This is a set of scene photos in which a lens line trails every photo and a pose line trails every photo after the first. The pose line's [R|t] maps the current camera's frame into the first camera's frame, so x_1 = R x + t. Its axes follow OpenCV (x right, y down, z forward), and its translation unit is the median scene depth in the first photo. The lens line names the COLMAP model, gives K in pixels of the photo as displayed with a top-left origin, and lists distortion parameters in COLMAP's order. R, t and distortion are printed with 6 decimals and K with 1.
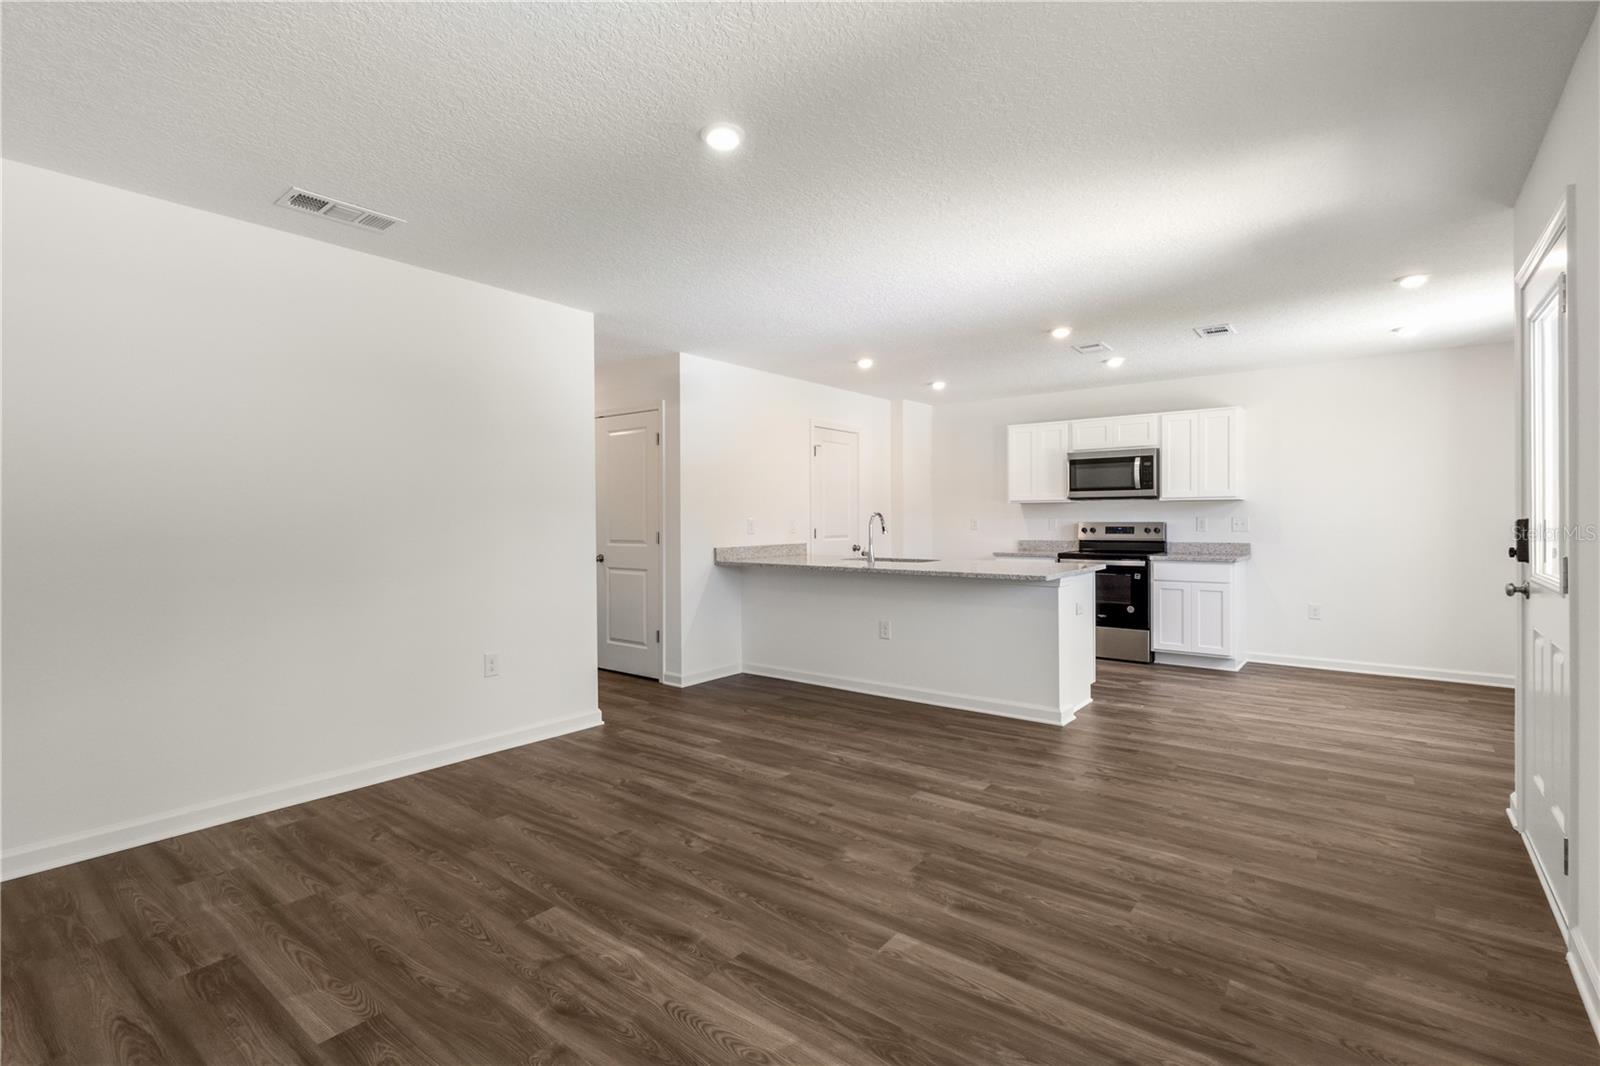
lens RADIAL K [[751.0, 0, 808.5], [0, 751.0, 521.3], [0, 0, 1]] dist [-0.002183, 0.001971]
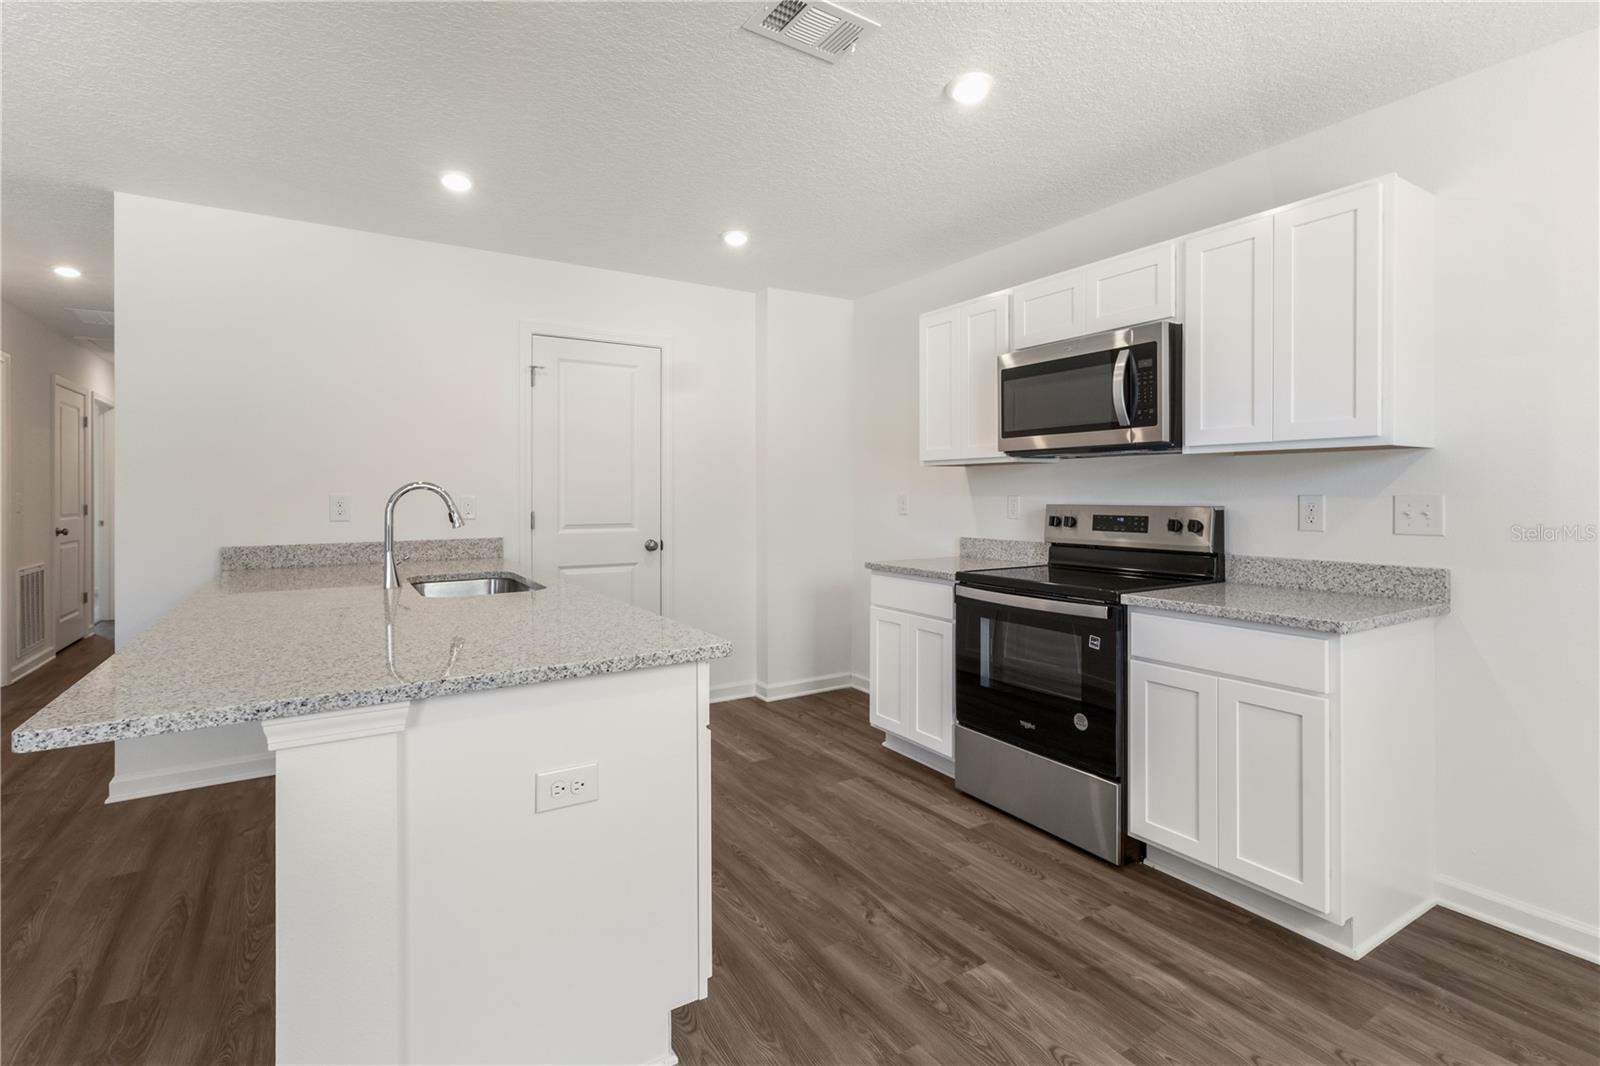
lens RADIAL K [[751.0, 0, 805.9], [0, 751.0, 498.7], [0, 0, 1]] dist [-0.002183, 0.001971]
pose [[0.938415, 0.007223, -0.345434, 0.605951], [-0.004204, 0.999946, 0.009486, -0.009719], [0.345484, -0.007449, 0.938395, 0.799772]]
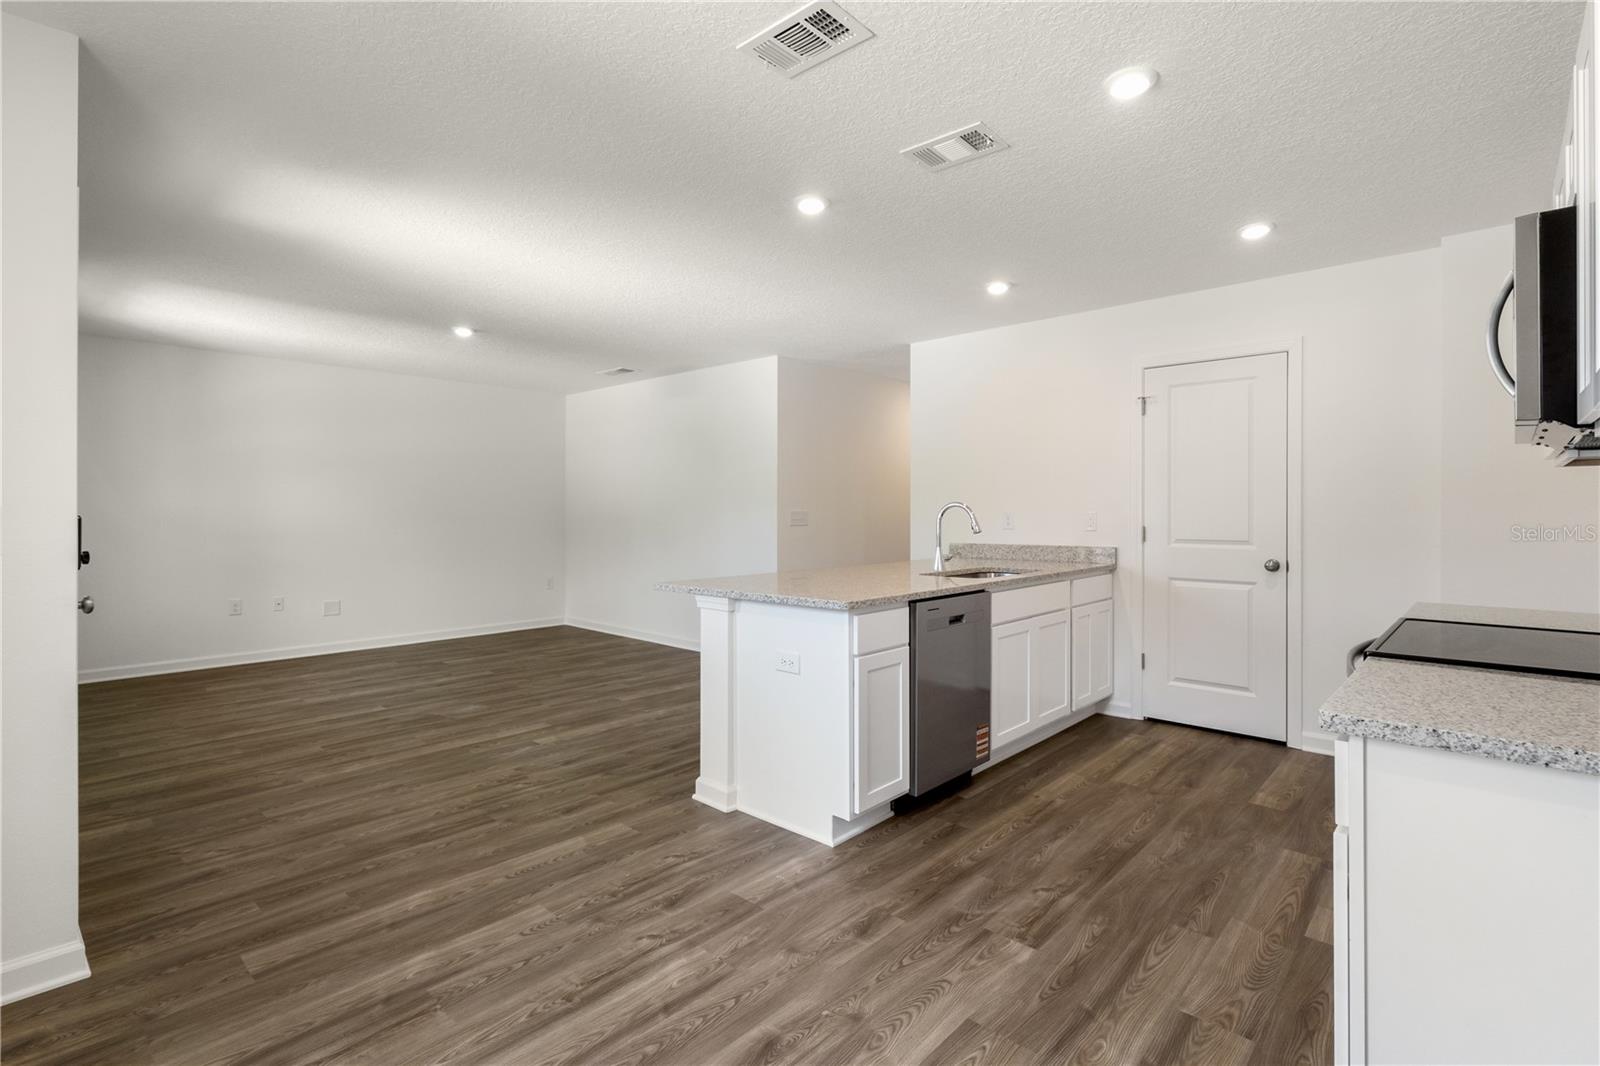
lens RADIAL K [[751.0, 0, 782.9], [0, 751.0, 521.3], [0, 0, 1]] dist [-0.002183, 0.001971]
pose [[-0.098444, 0.019236, -0.994957, 1.033123], [0.001771, 0.999815, 0.019155, -0.010938], [0.995141, 0.000124, -0.098460, 1.136573]]
